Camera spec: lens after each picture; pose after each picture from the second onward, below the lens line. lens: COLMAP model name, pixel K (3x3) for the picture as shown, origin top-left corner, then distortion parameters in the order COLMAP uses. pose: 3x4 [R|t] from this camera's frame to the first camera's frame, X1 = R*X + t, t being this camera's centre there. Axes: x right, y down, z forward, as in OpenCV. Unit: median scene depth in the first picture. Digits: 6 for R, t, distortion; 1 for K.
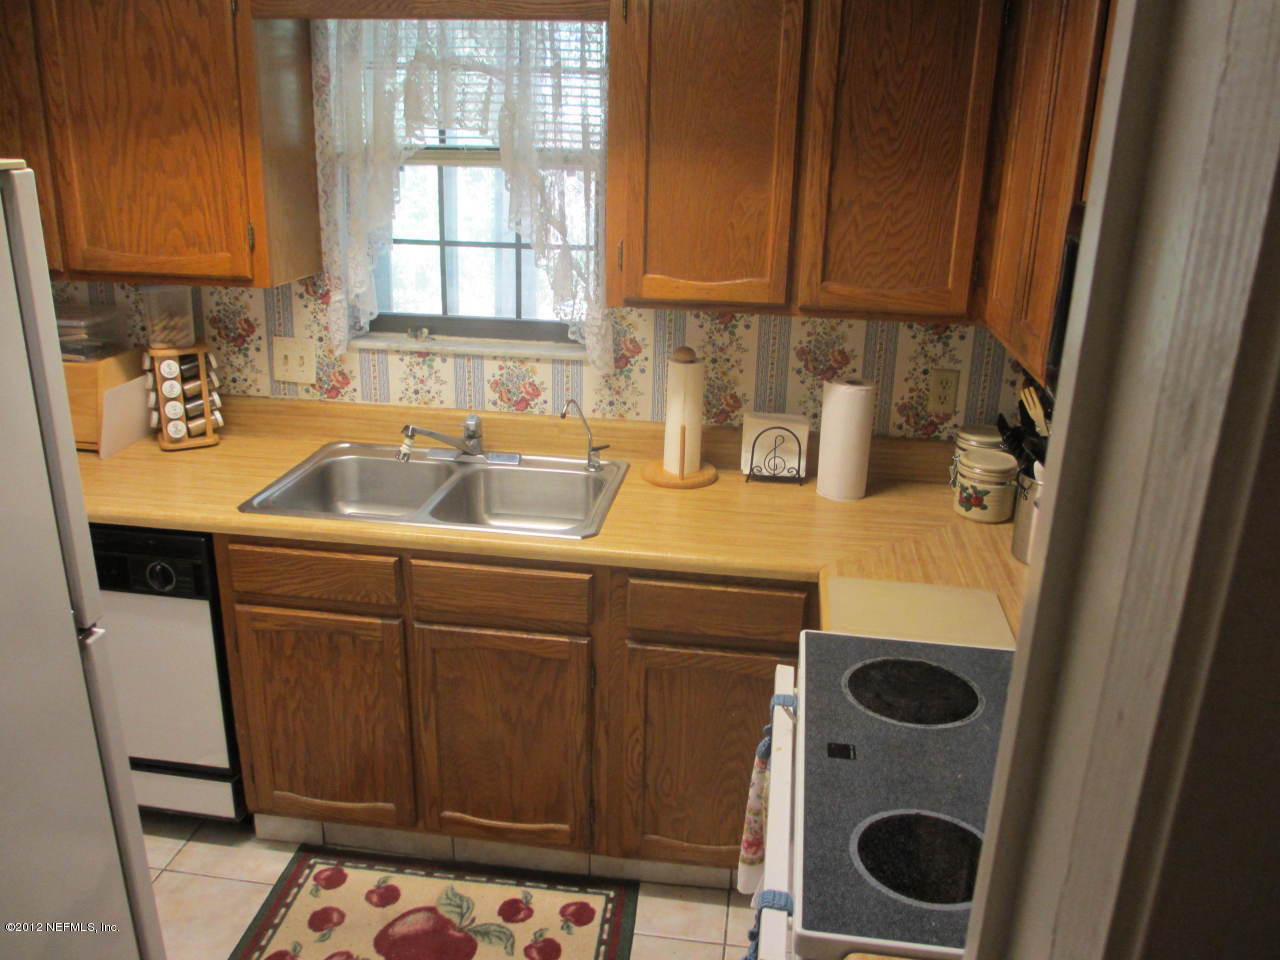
lens RADIAL K [[1048.5, 0, 640.0], [0, 1048.5, 480.0], [0, 0, 1]] dist [-0.069395, 0.051392]
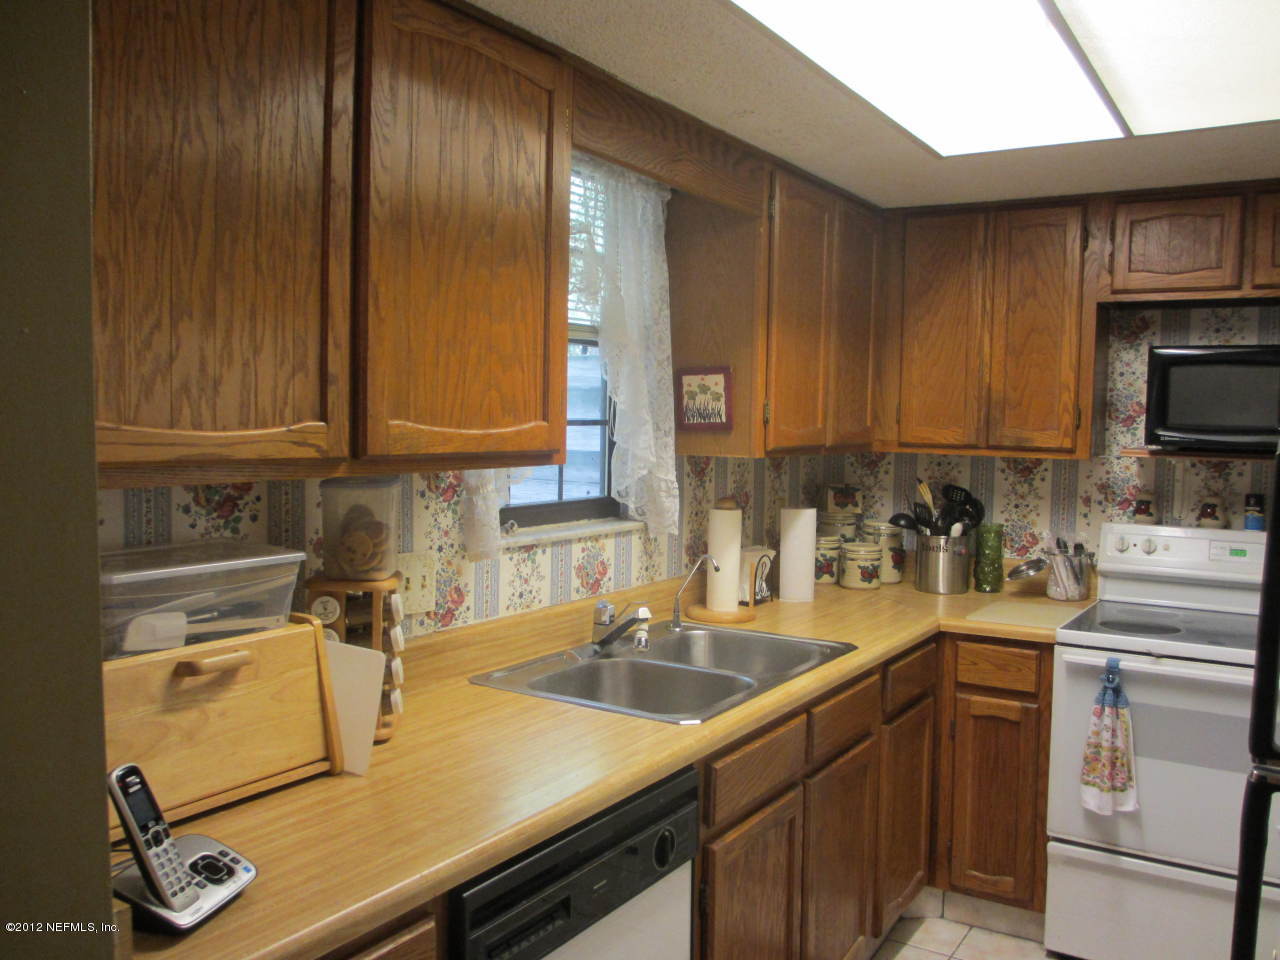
lens RADIAL K [[1048.5, 0, 640.0], [0, 1048.5, 480.0], [0, 0, 1]] dist [-0.069395, 0.051392]
pose [[0.419649, -0.072380, 0.904796, -0.938754], [0.293699, 0.954019, -0.059901, -0.095338], [-0.858857, 0.290875, 0.421611, 0.544272]]
